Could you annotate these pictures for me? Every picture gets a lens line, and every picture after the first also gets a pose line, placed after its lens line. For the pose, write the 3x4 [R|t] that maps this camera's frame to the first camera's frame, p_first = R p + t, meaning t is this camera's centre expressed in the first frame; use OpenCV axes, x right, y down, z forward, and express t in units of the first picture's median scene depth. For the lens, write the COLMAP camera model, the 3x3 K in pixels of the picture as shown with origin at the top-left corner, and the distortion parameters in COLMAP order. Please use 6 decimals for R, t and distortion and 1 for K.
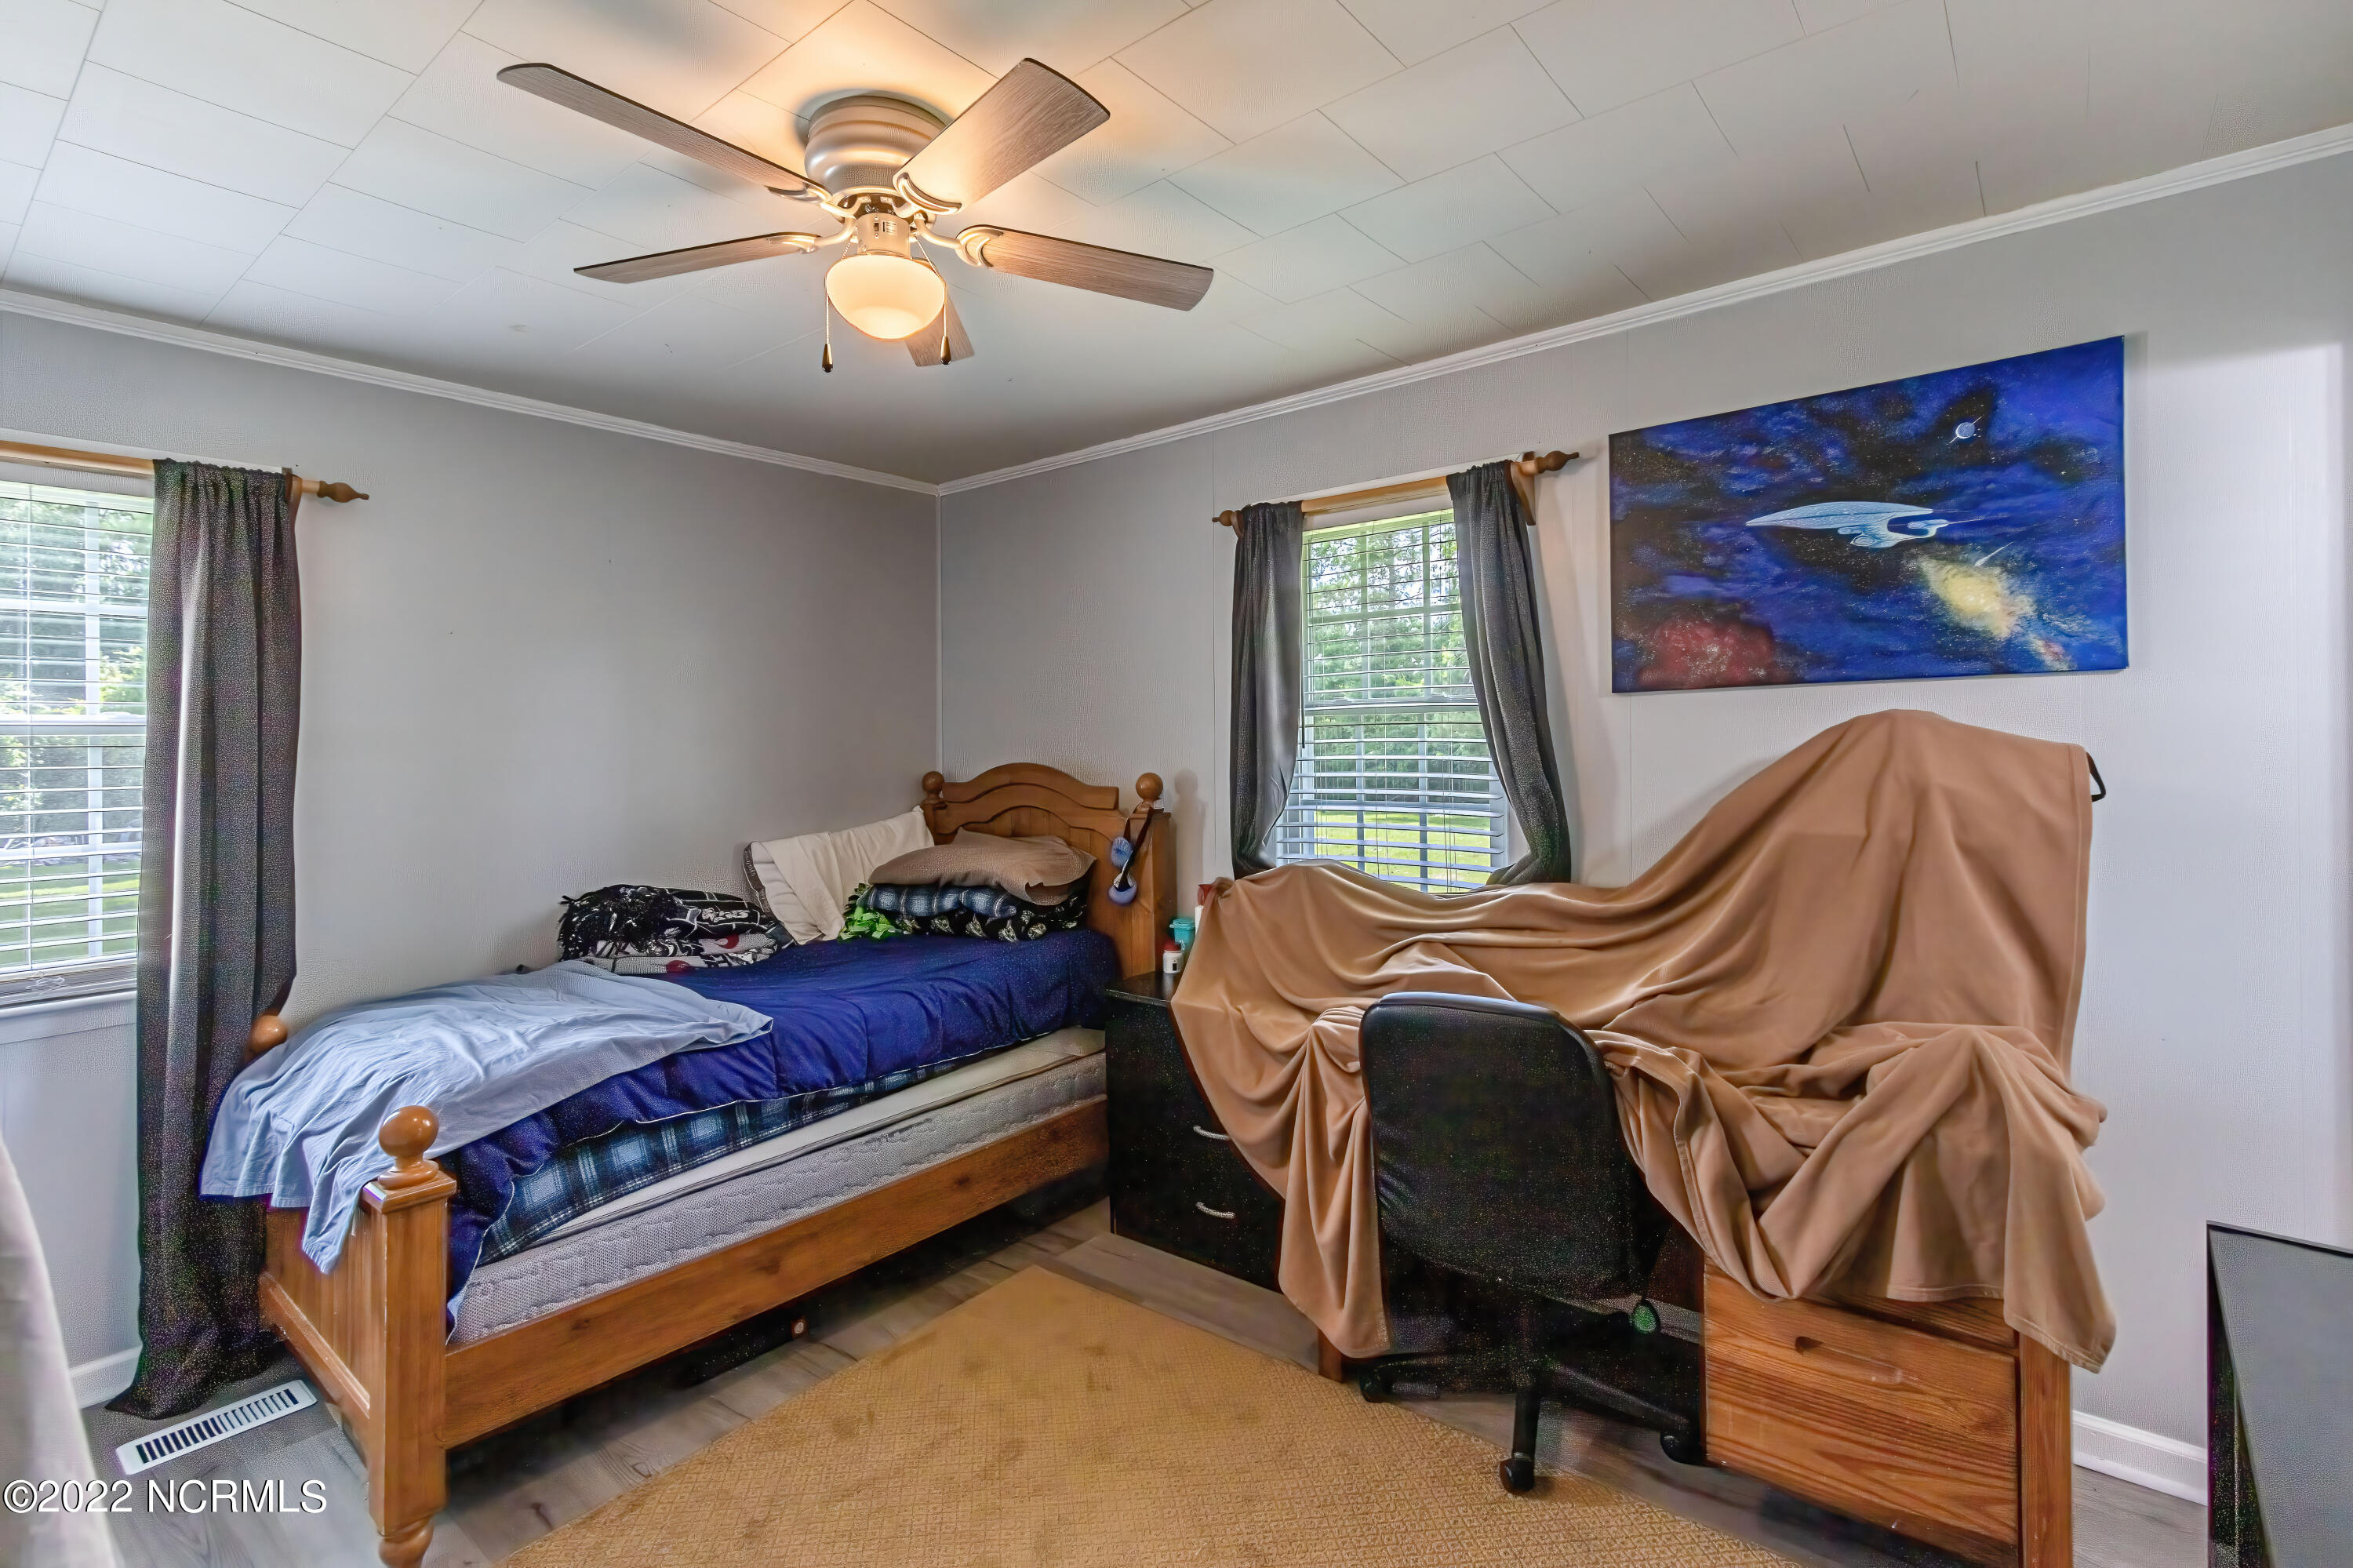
lens RADIAL K [[1082.9, 0, 1221.9], [0, 1082.9, 774.4], [0, 0, 1]] dist [-0.017536, -0.000496]
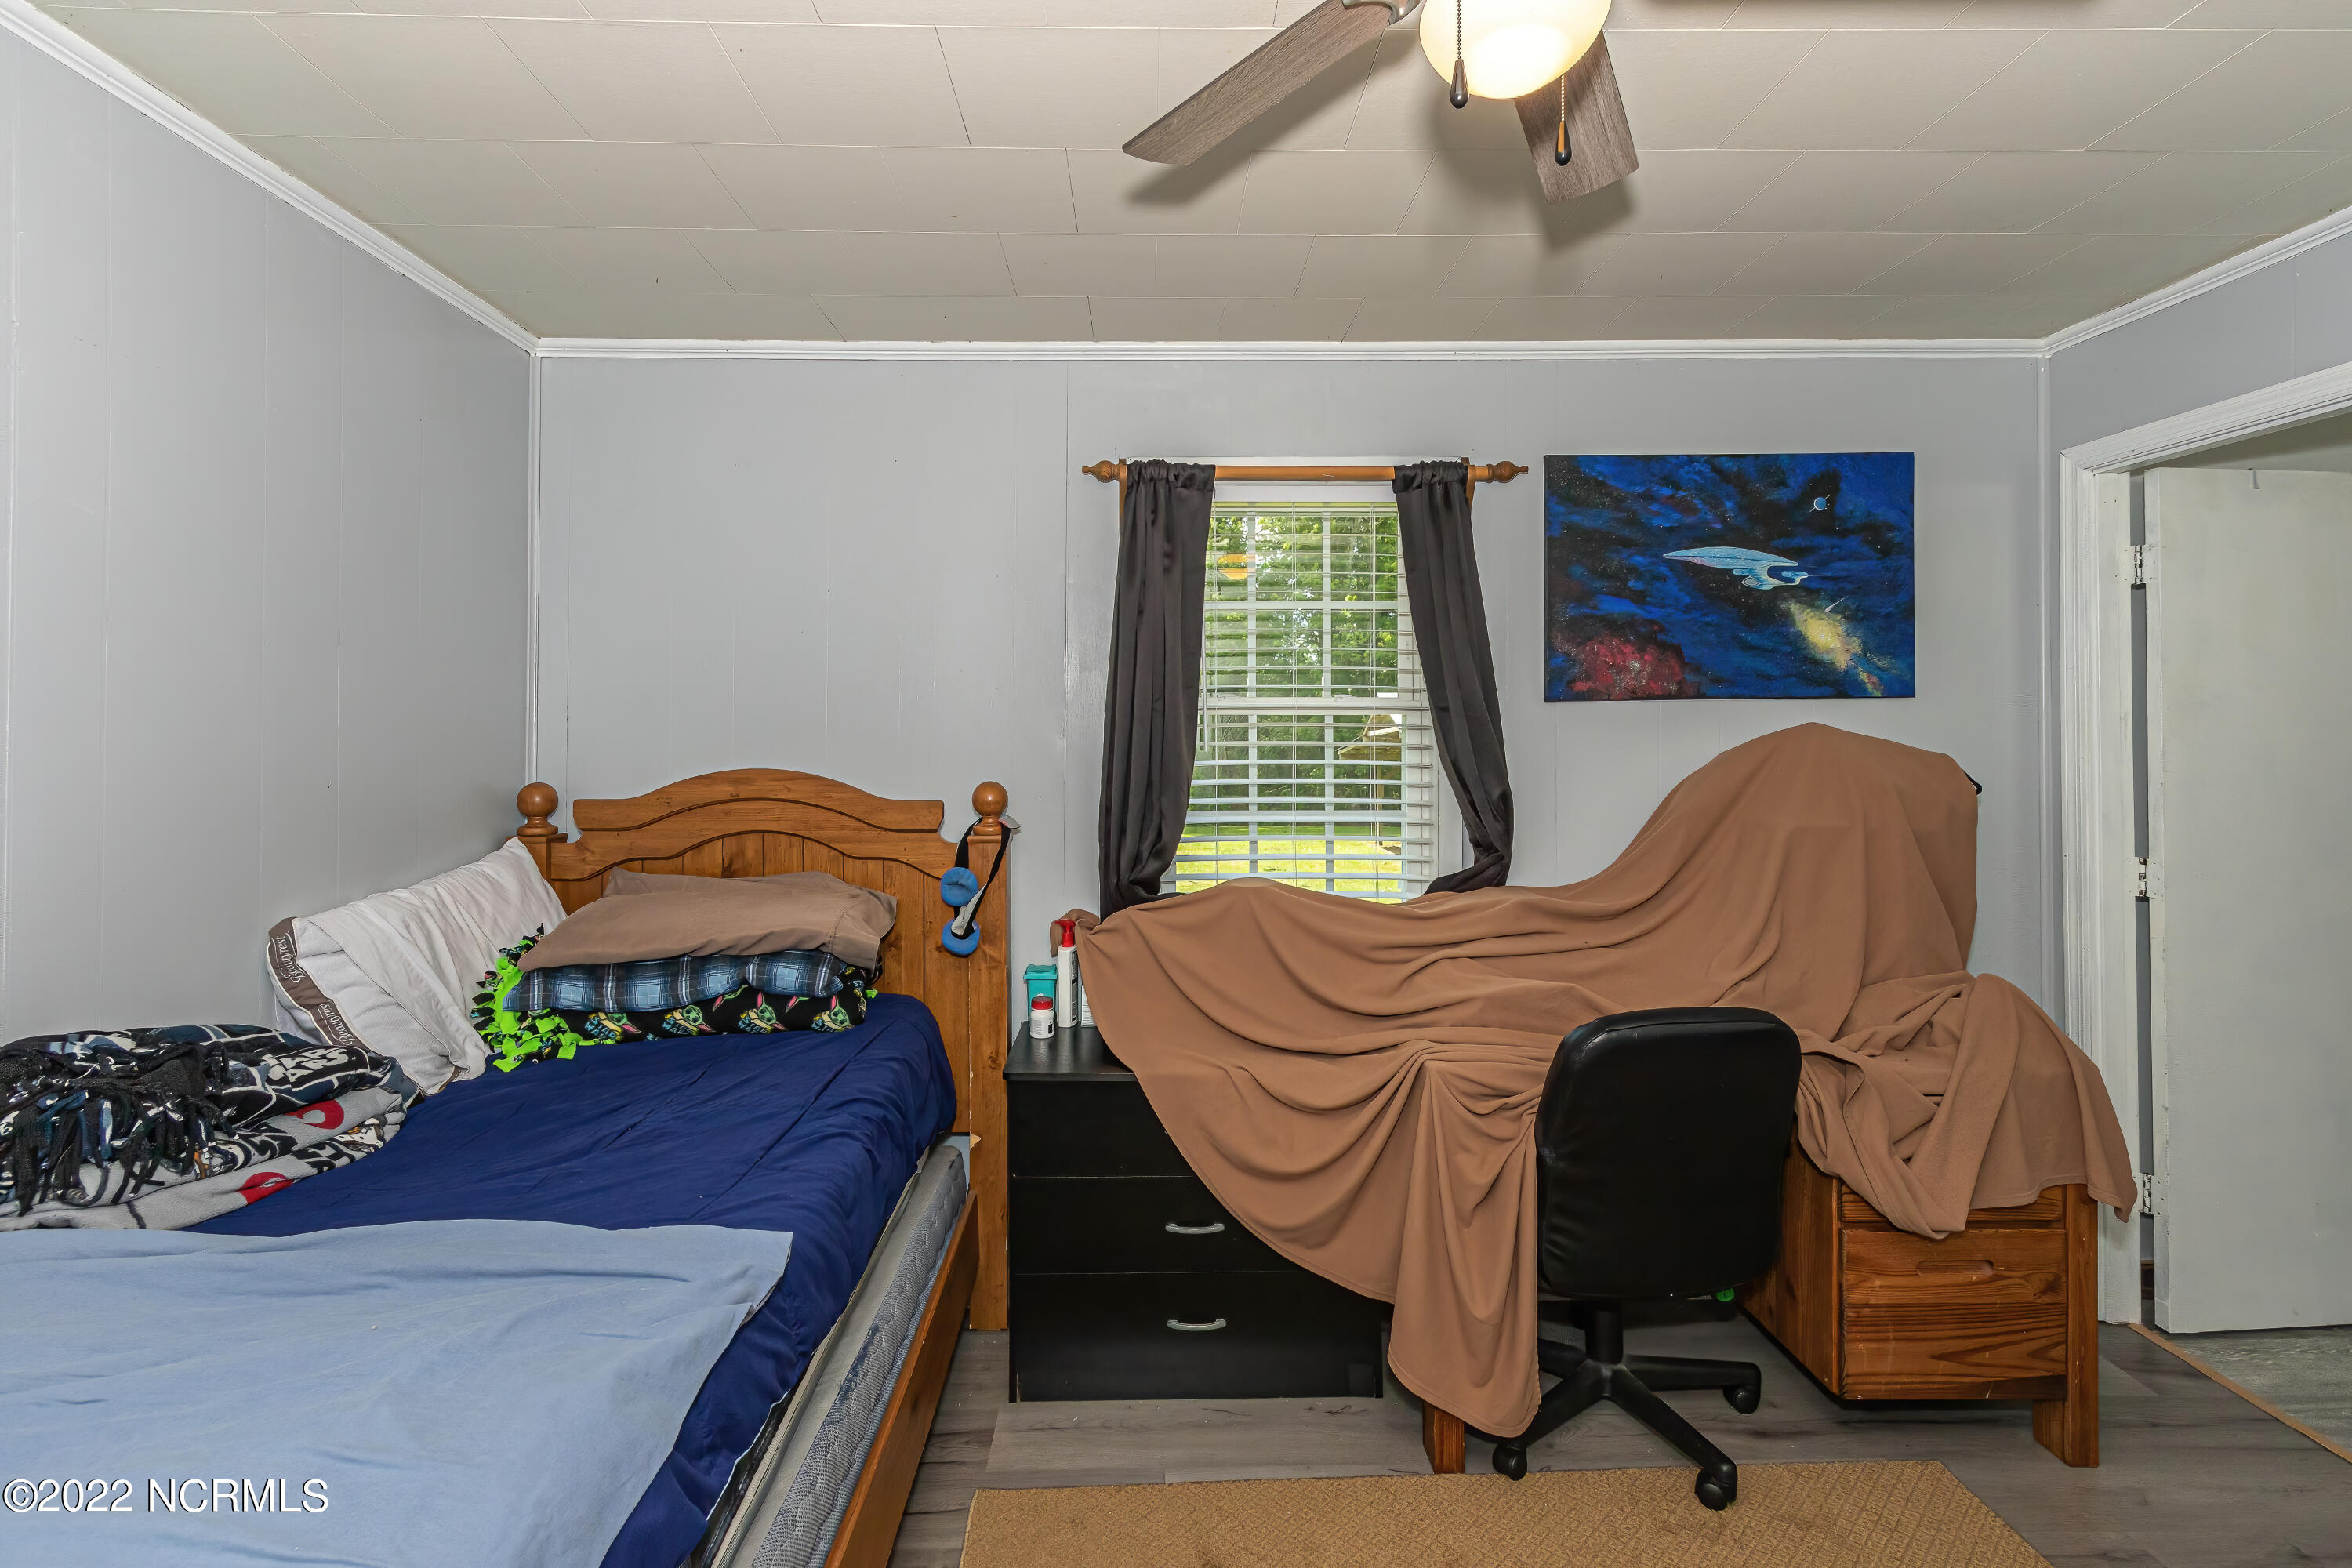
lens RADIAL K [[1075.9, 0, 1172.2], [0, 1075.9, 759.0], [0, 0, 1]] dist [0.000798, -0.000229]
pose [[0.775715, 0.004126, 0.631070, -0.621002], [0.008447, 0.999821, -0.016919, -0.004462], [-0.631027, 0.018455, 0.775542, 0.448781]]
